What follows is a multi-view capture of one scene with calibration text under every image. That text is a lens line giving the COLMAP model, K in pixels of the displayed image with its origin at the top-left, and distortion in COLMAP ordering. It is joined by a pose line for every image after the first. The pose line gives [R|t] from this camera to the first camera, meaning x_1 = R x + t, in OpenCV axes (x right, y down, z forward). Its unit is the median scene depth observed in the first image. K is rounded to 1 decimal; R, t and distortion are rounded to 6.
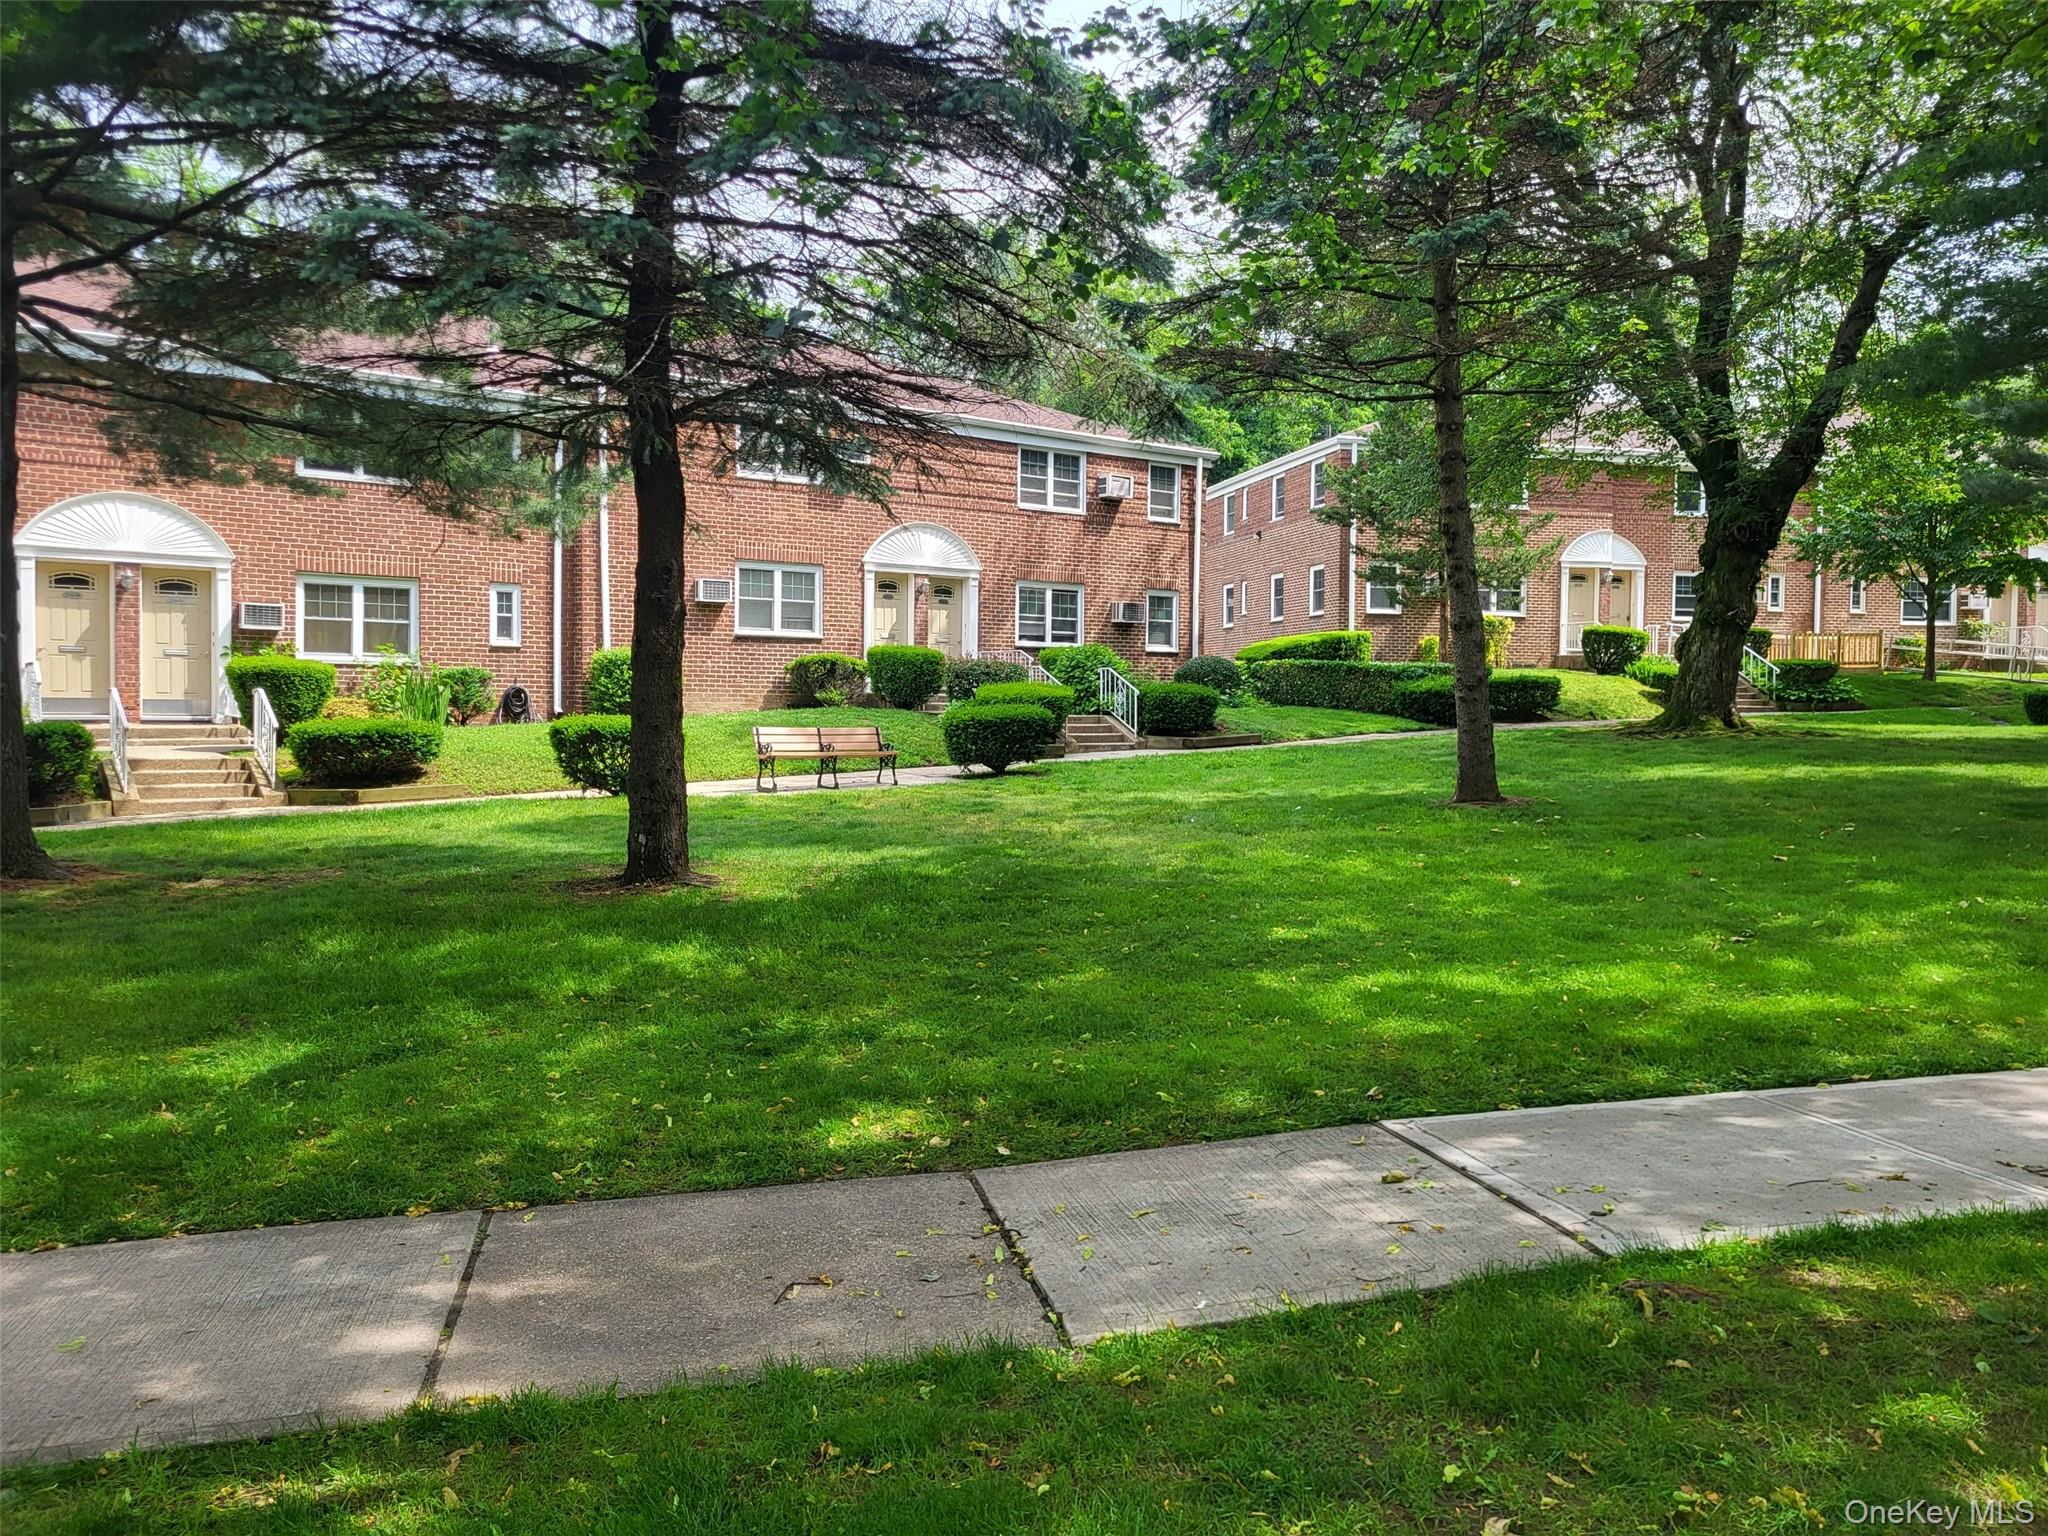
lens RADIAL K [[1557.4, 0, 1021.1], [0, 1557.4, 769.5], [0, 0, 1]] dist [0.037440, -0.028383]
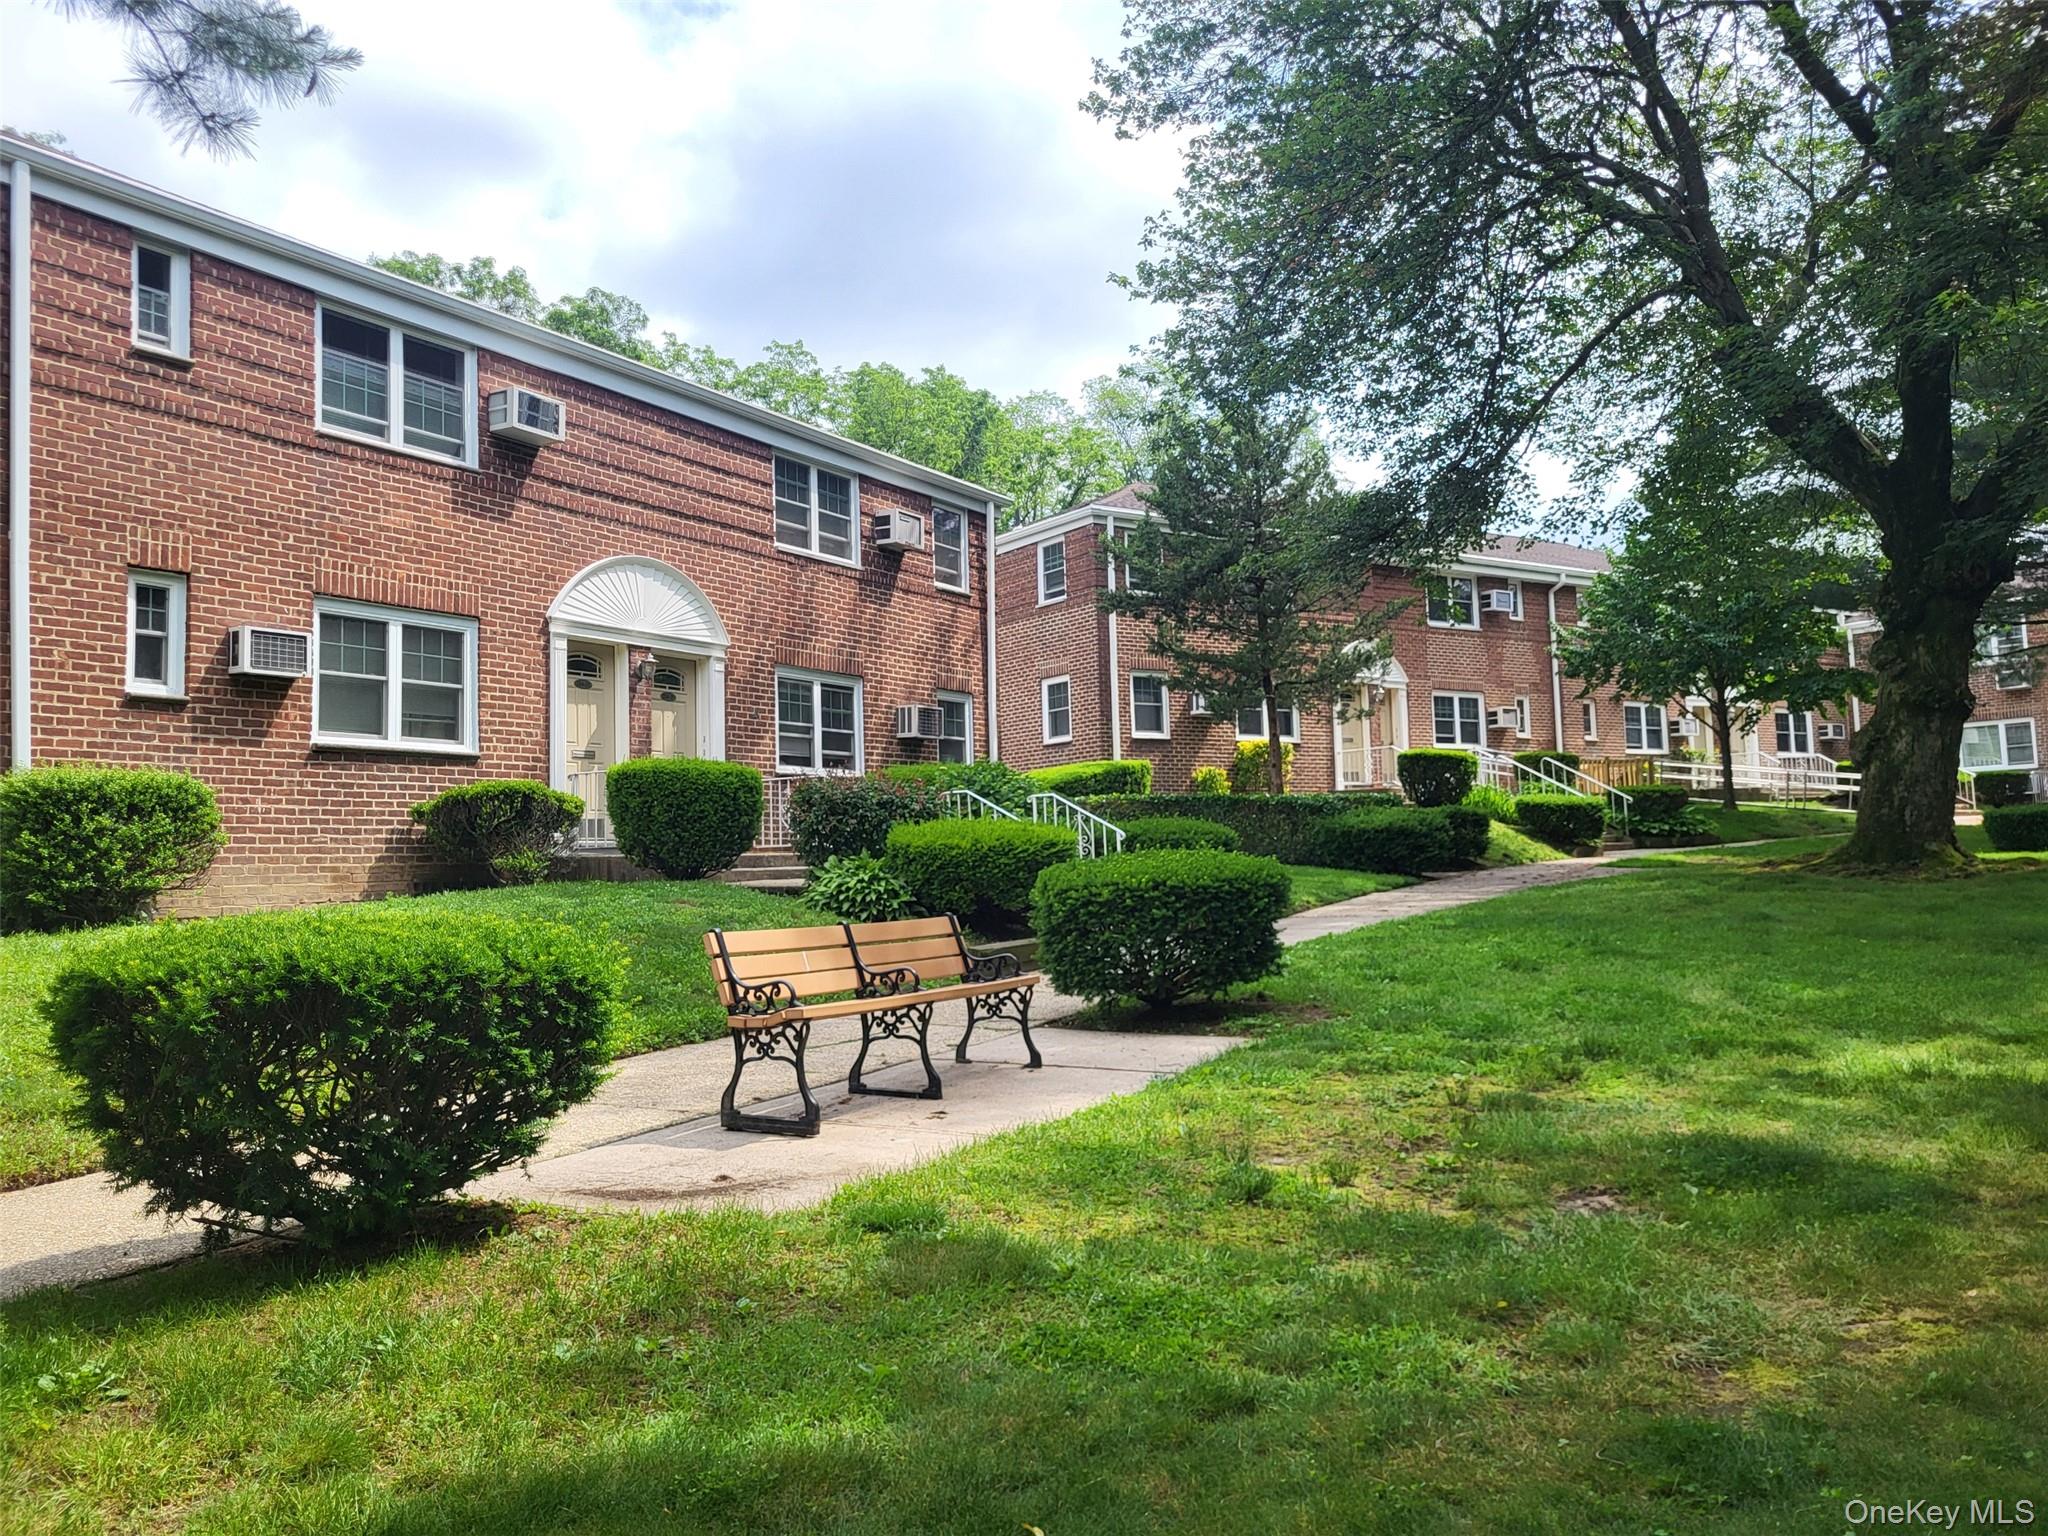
lens RADIAL K [[1557.4, 0, 1017.7], [0, 1557.4, 758.6], [0, 0, 1]] dist [0.037440, -0.028383]
pose [[0.925468, -0.009867, 0.378698, -0.152655], [0.054433, 0.992751, -0.107157, -0.015915], [-0.374895, 0.119784, 0.919296, 0.428924]]
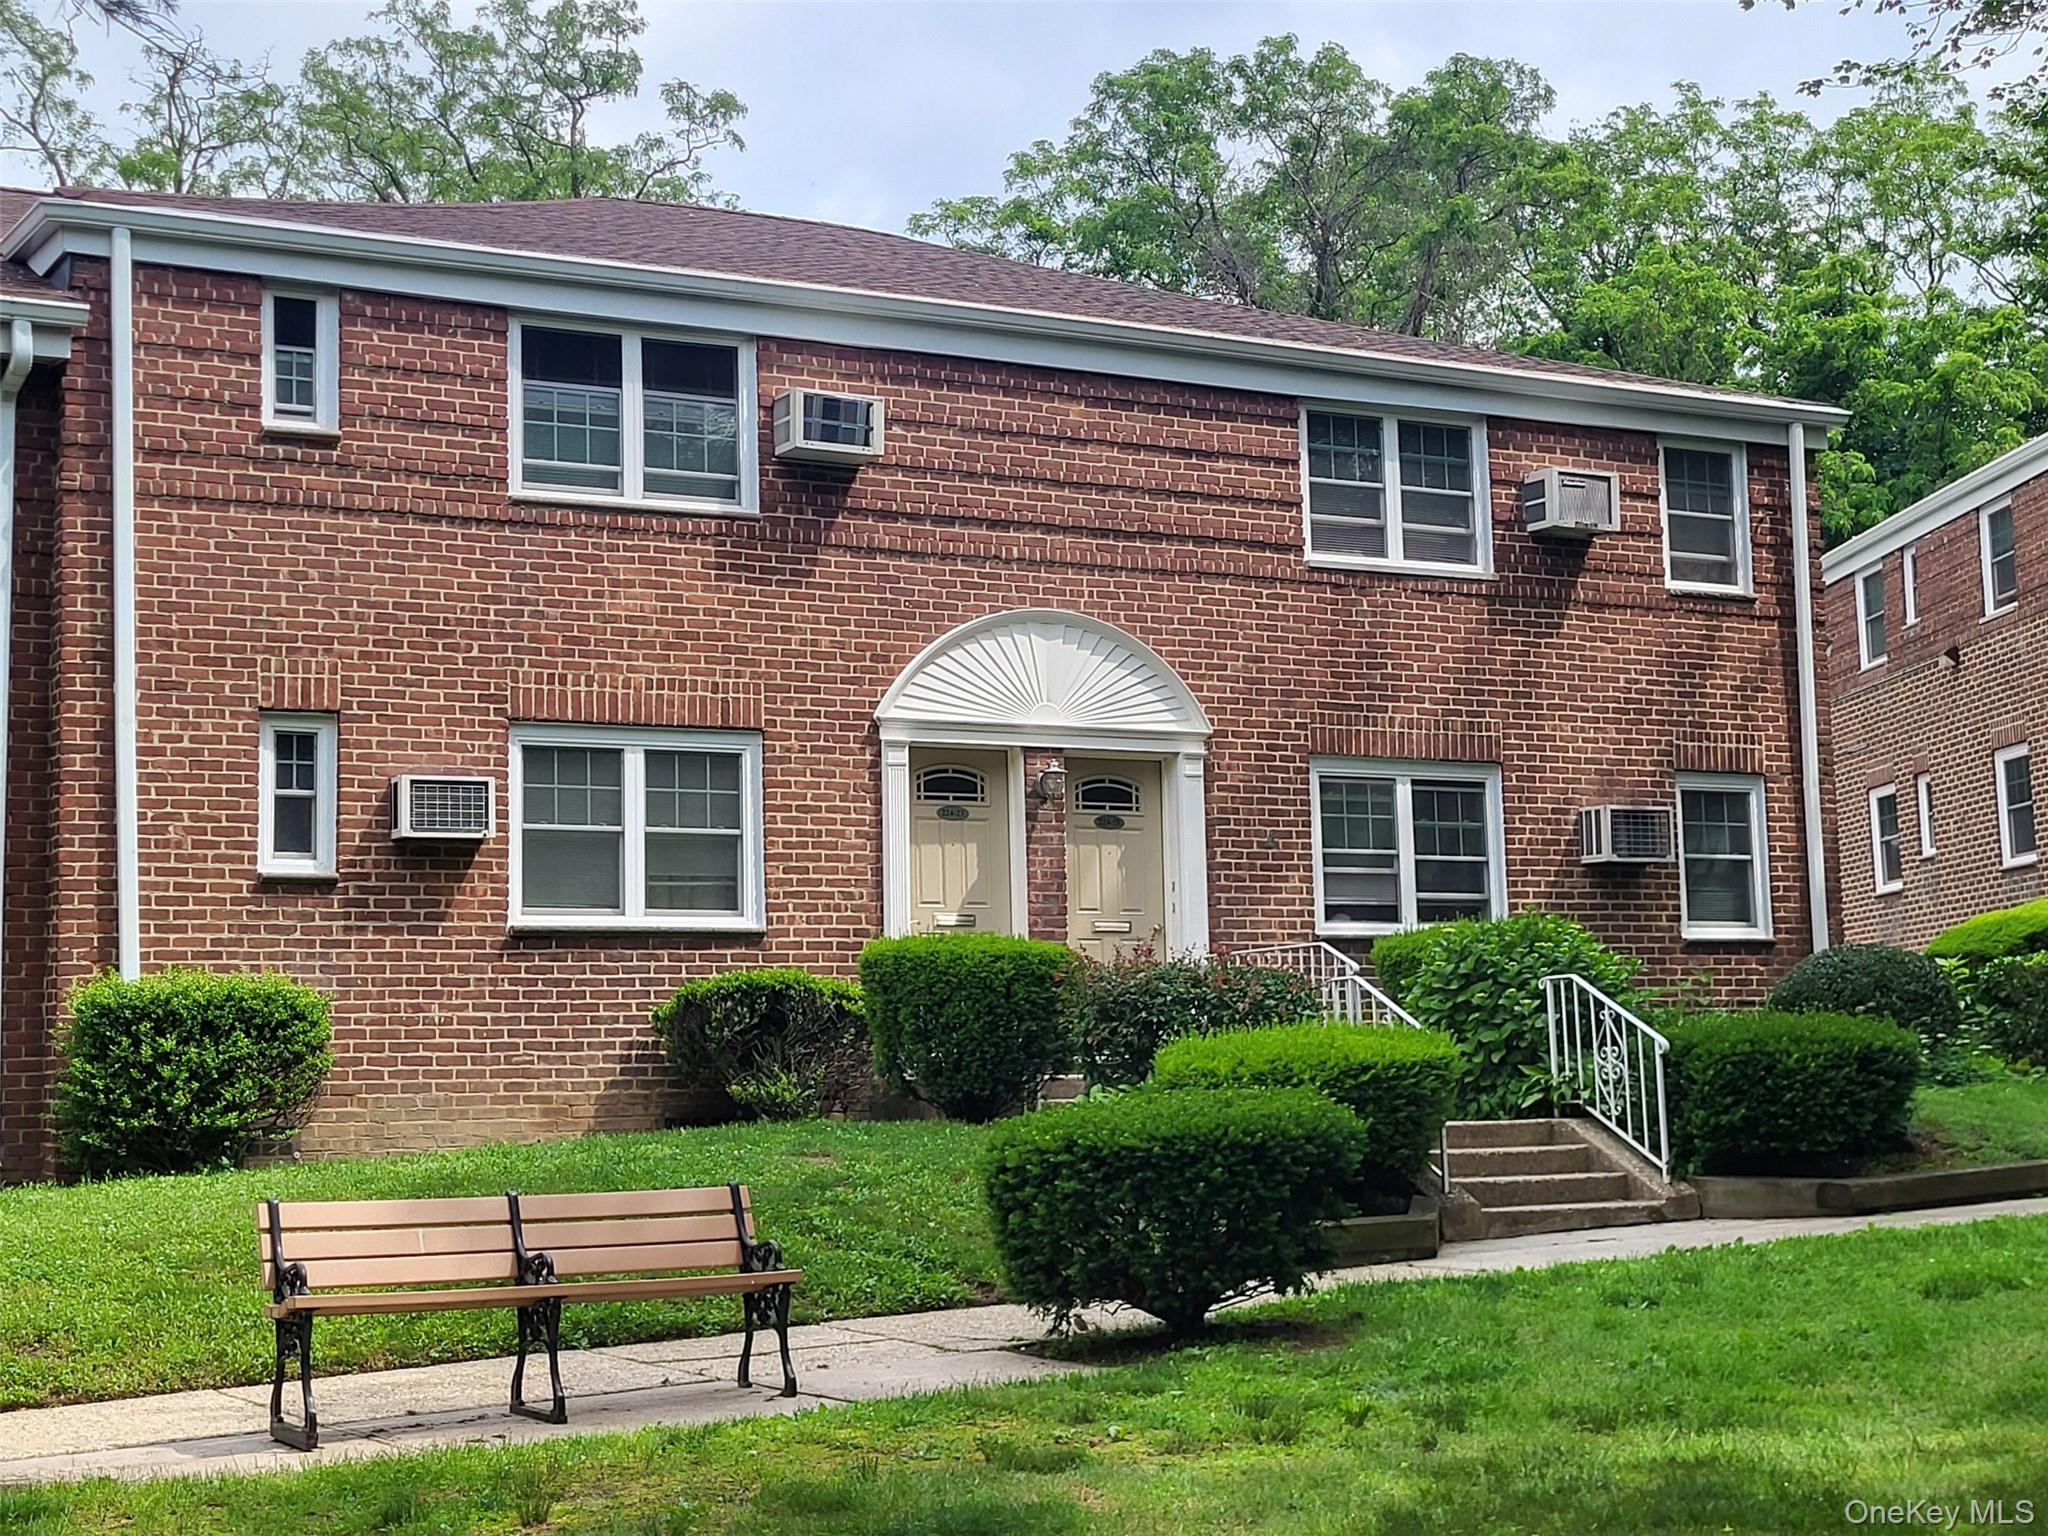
lens RADIAL K [[3019.8, 0, 1020.6], [0, 3019.8, 758.0], [0, 0, 1]] dist [0.031686, 0.000000]
pose [[0.989835, -0.051264, -0.132663, 0.024951], [0.029546, 0.986548, -0.160780, -0.009254], [0.139120, 0.155226, 0.978034, 0.306698]]
